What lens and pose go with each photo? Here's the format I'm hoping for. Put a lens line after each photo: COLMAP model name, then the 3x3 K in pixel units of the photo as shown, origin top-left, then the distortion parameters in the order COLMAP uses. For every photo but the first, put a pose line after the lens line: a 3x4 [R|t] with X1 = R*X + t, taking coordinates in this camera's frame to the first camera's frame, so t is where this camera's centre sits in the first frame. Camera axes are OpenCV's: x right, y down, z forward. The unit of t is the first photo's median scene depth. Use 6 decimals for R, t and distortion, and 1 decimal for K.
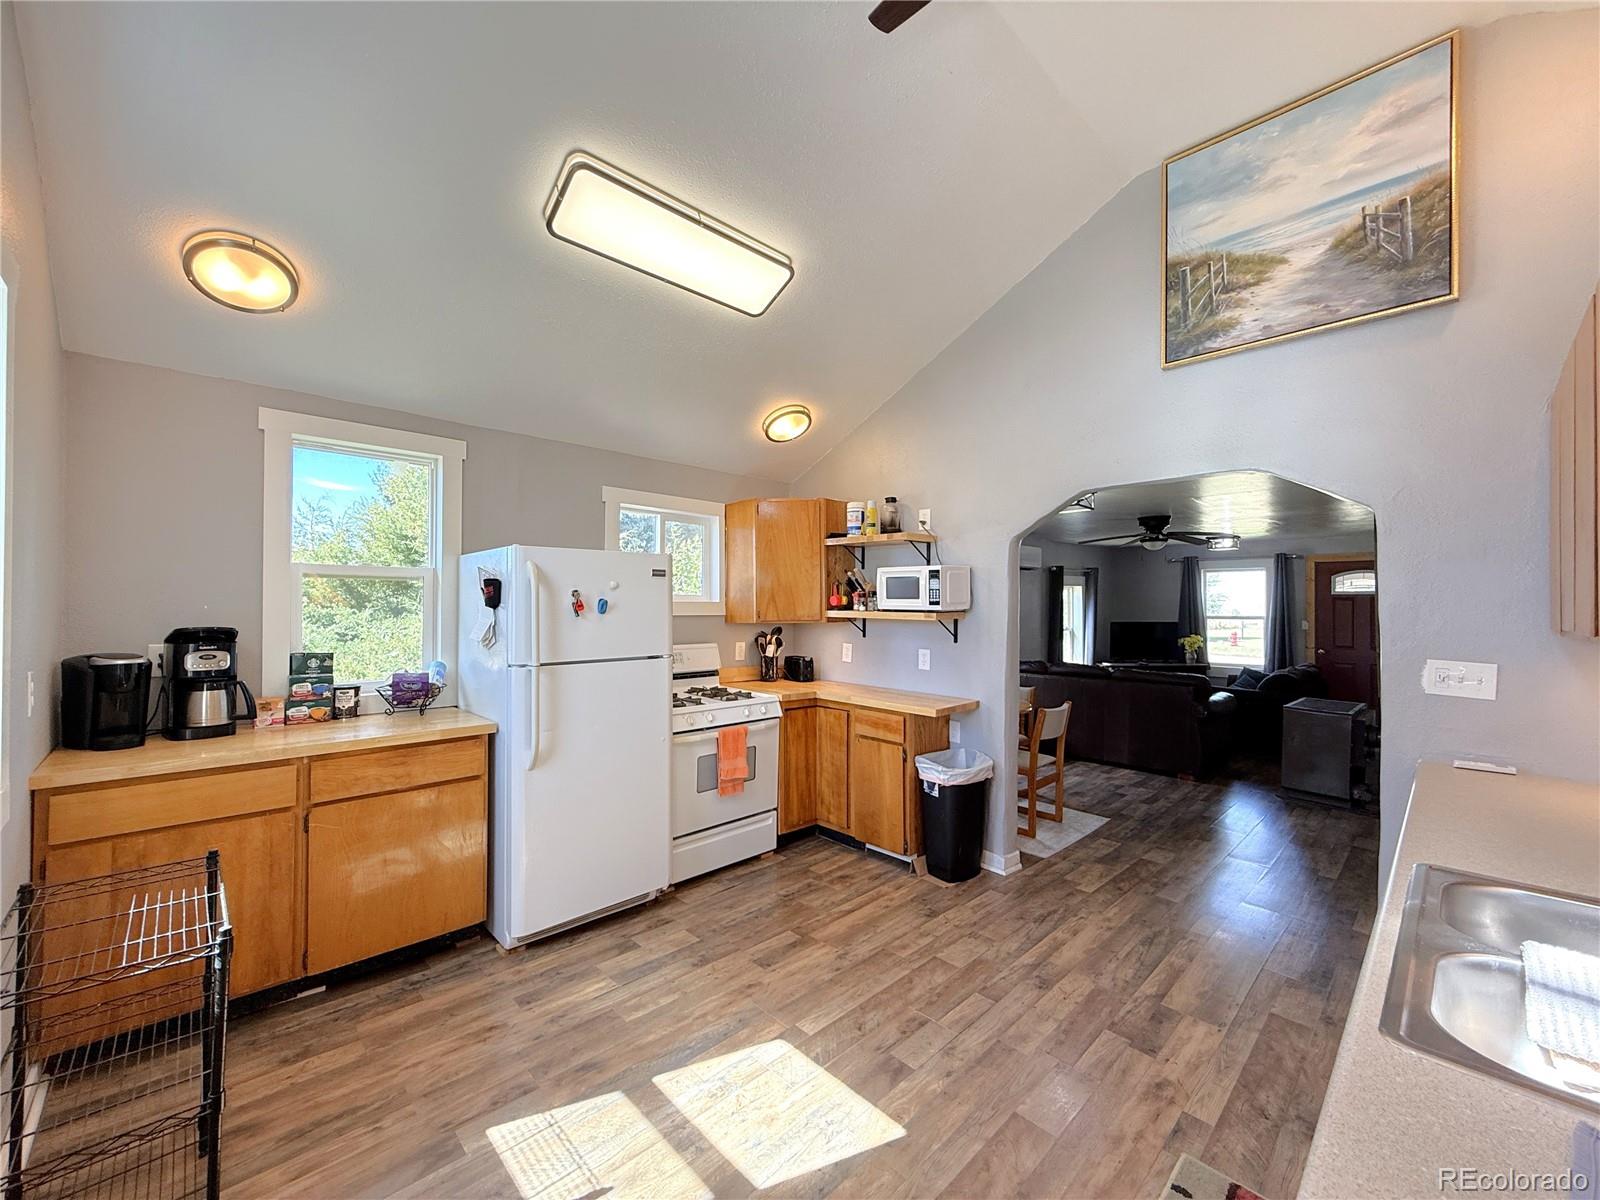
lens RADIAL K [[637.6, 0, 795.1], [0, 637.6, 603.7], [0, 0, 1]] dist [-0.000760, -0.000022]
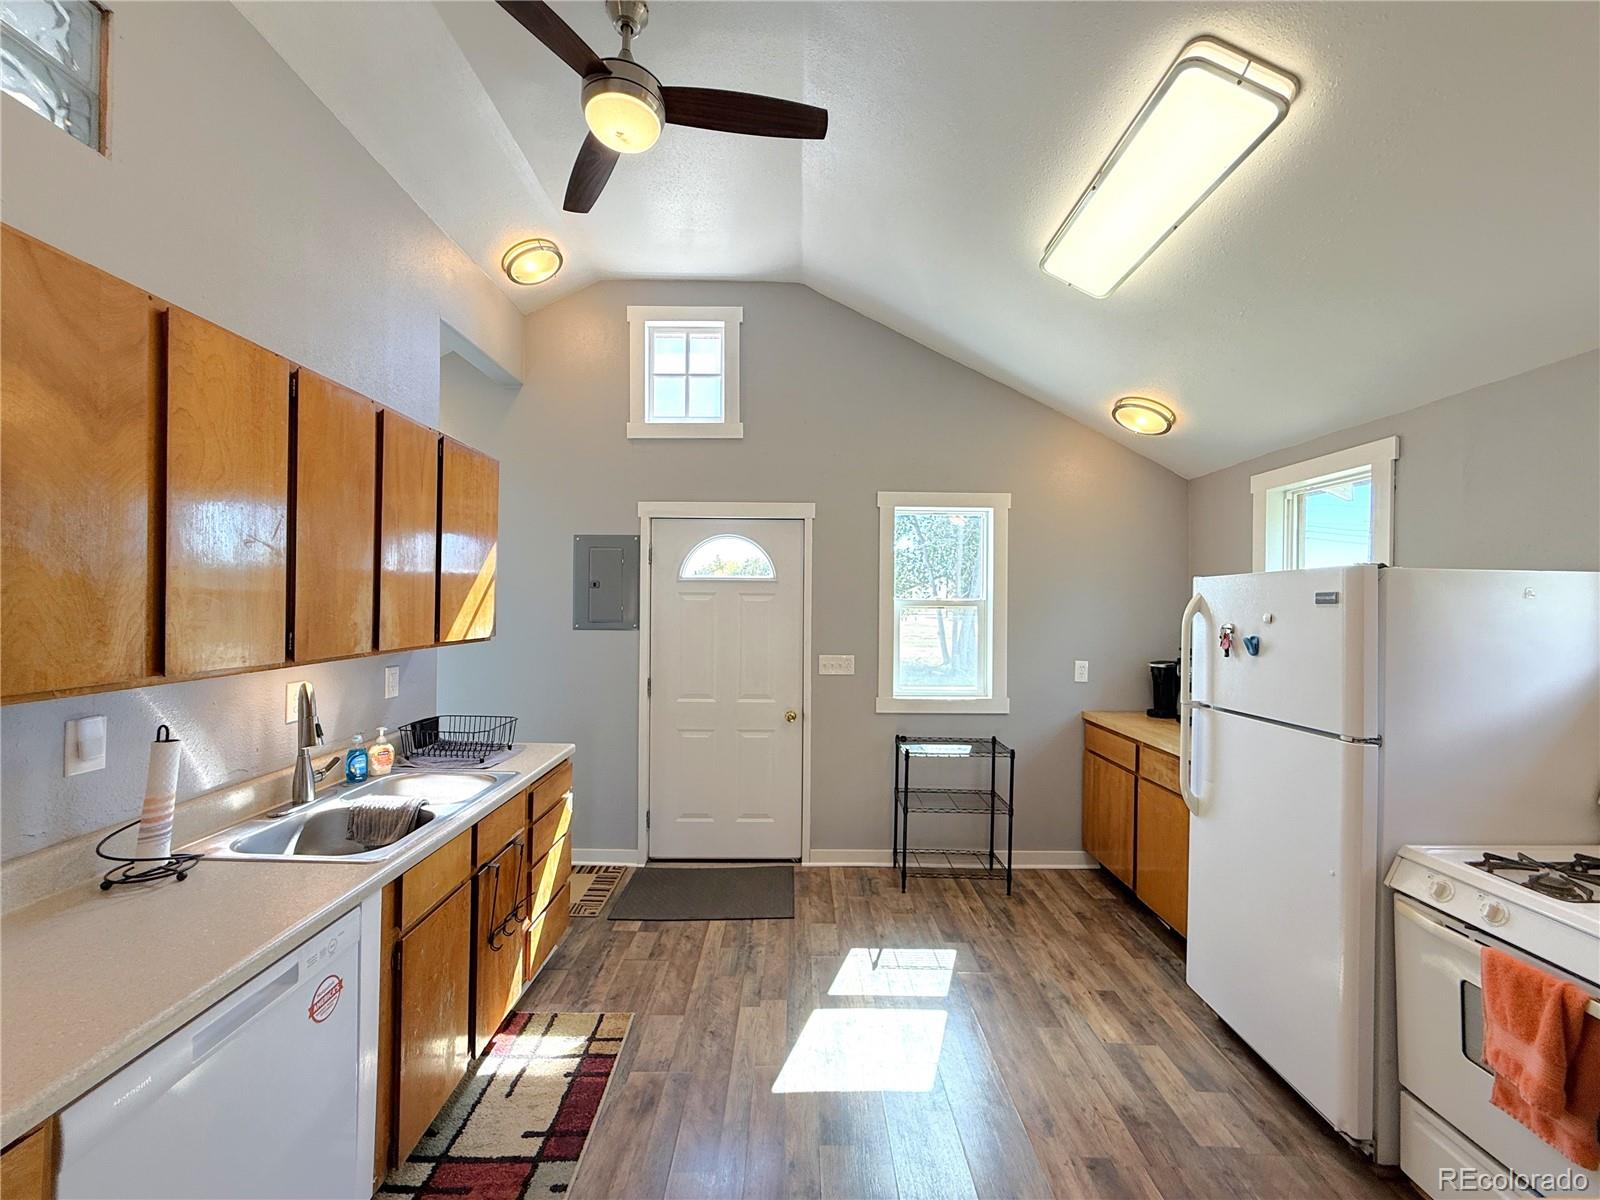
lens RADIAL K [[637.6, 0, 791.5], [0, 637.6, 600.7], [0, 0, 1]] dist [-0.000760, -0.000022]
pose [[-0.694777, -0.021090, -0.718916, 0.587703], [-0.015874, 0.999776, -0.013988, -0.028603], [0.719050, 0.001693, -0.694956, 1.052716]]
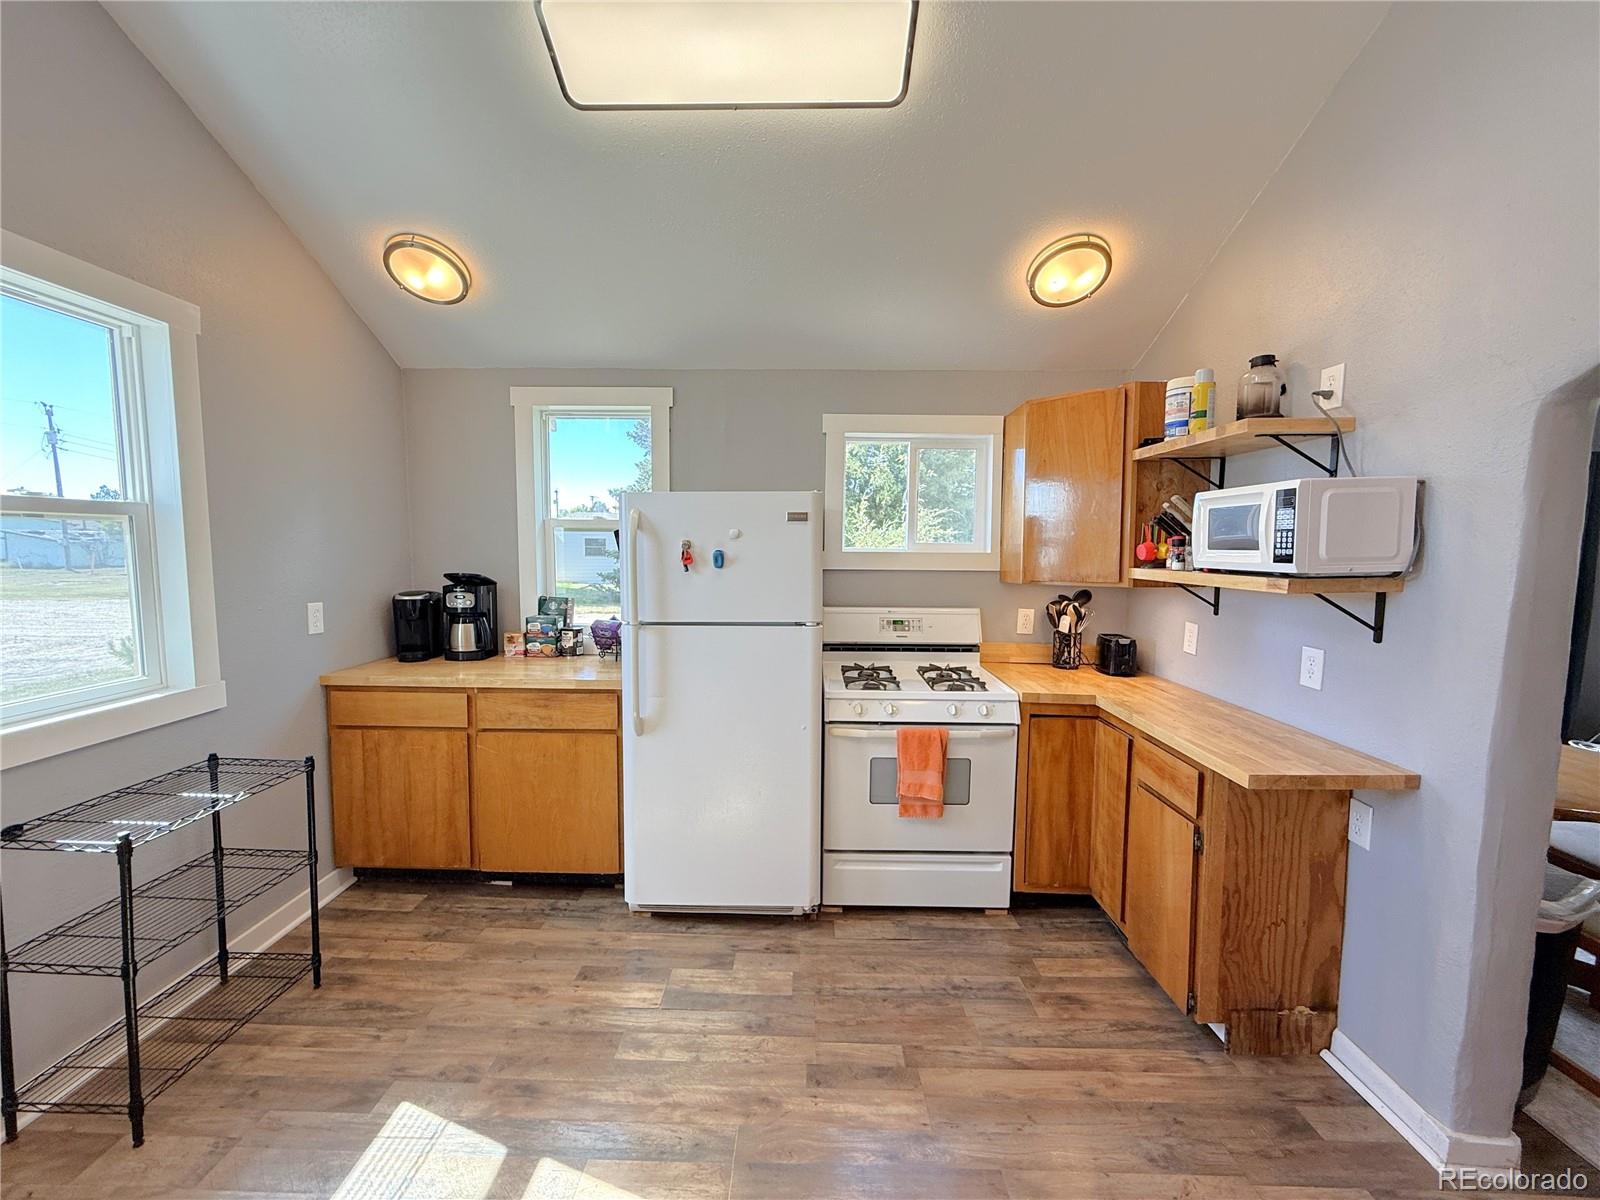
lens RADIAL K [[637.6, 0, 798.4], [0, 637.6, 602.0], [0, 0, 1]] dist [-0.000760, -0.000022]
pose [[0.711920, 0.057952, -0.699865, 0.334714], [-0.001646, 0.996724, 0.080858, -0.007216], [0.702258, -0.056412, 0.709684, 0.442975]]
